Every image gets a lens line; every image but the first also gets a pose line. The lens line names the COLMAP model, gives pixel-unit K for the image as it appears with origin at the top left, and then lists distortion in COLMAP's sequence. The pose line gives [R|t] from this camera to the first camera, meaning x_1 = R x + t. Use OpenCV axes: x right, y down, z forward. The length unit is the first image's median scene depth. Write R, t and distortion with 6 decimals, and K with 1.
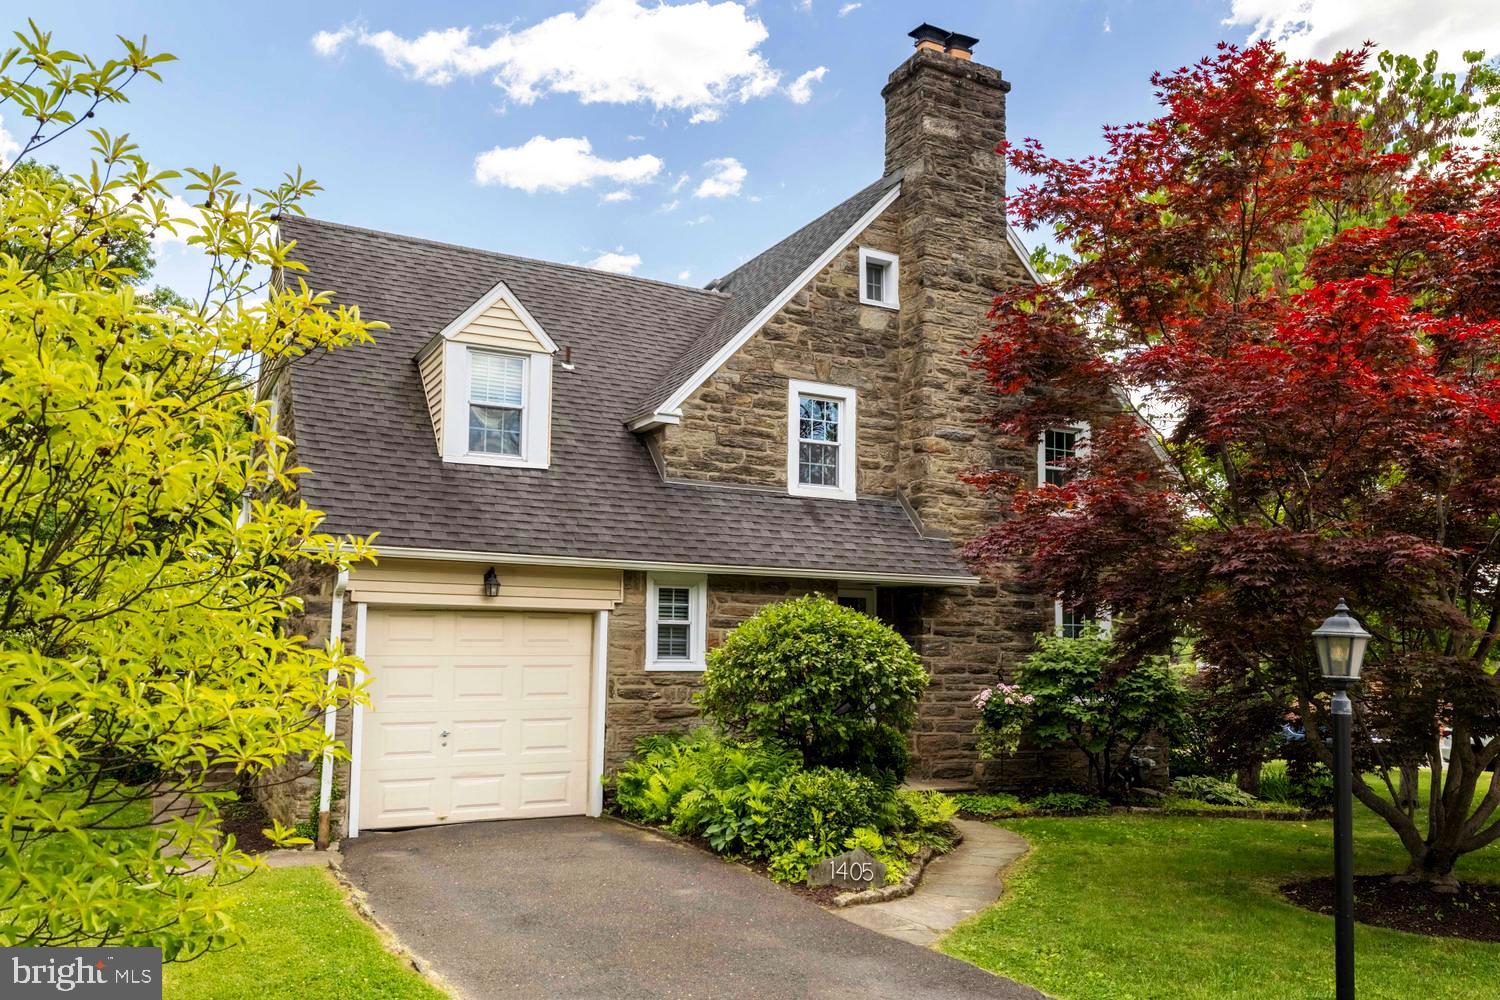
lens RADIAL K [[1122.0, 0, 750.6], [0, 1122.0, 581.8], [0, 0, 1]] dist [0.003063, -0.008173]
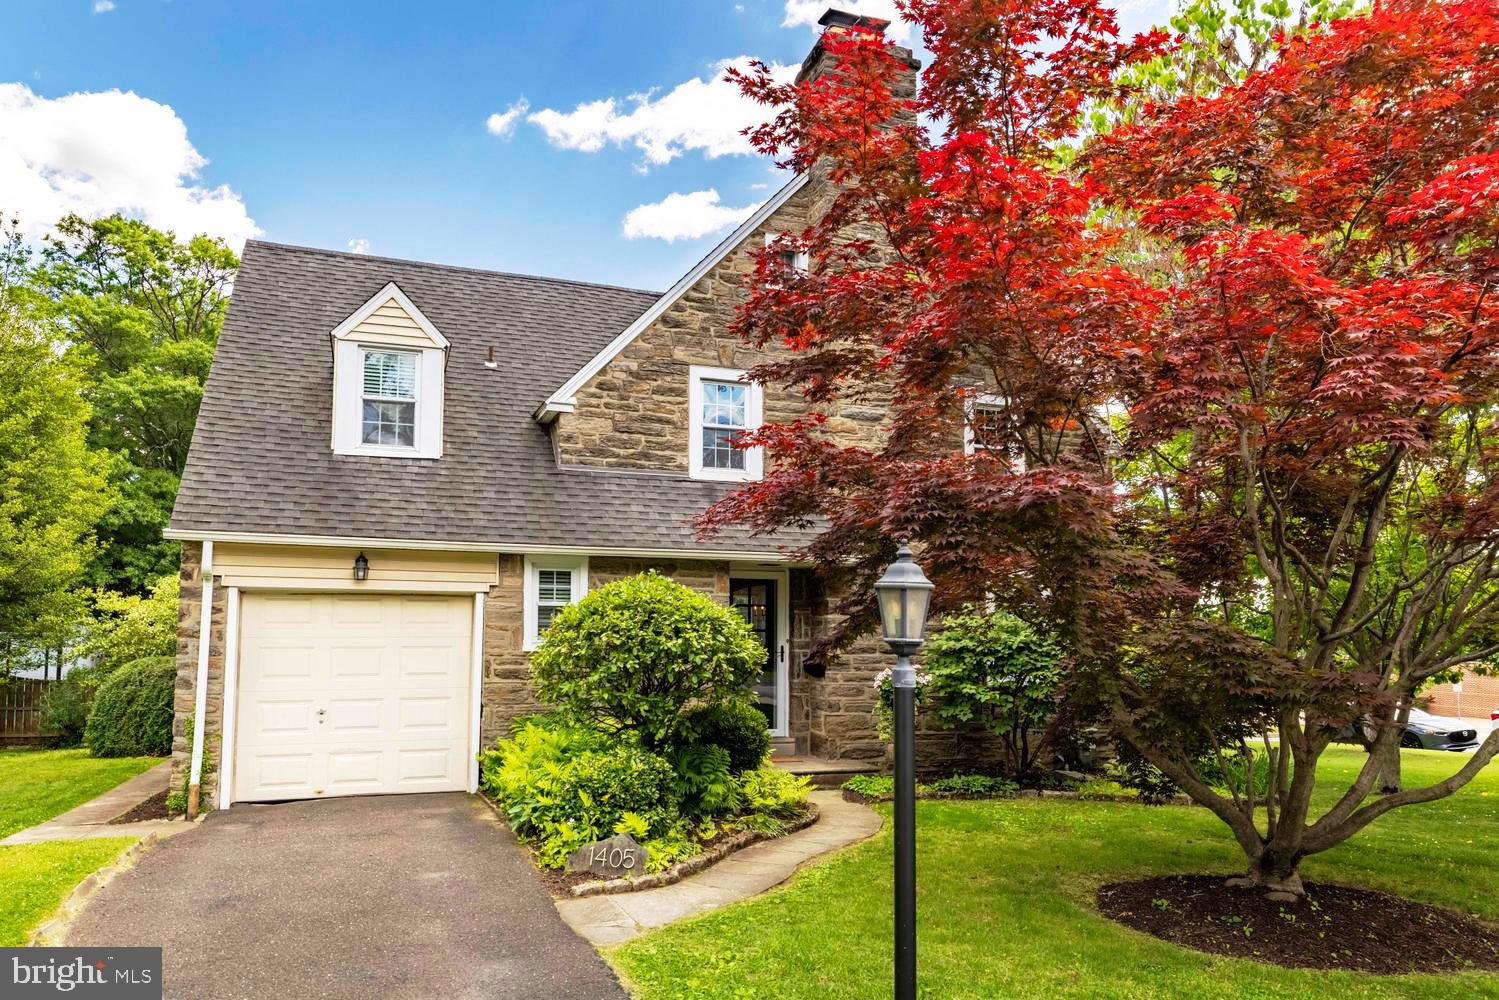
lens RADIAL K [[994.0, 0, 709.7], [0, 994.0, 575.9], [0, 0, 1]] dist [-0.003223, -0.000617]
pose [[0.988923, -0.016327, -0.147532, 0.206348], [0.015823, 0.999864, -0.004590, 0.017155], [0.147587, 0.002205, 0.989047, 0.124258]]
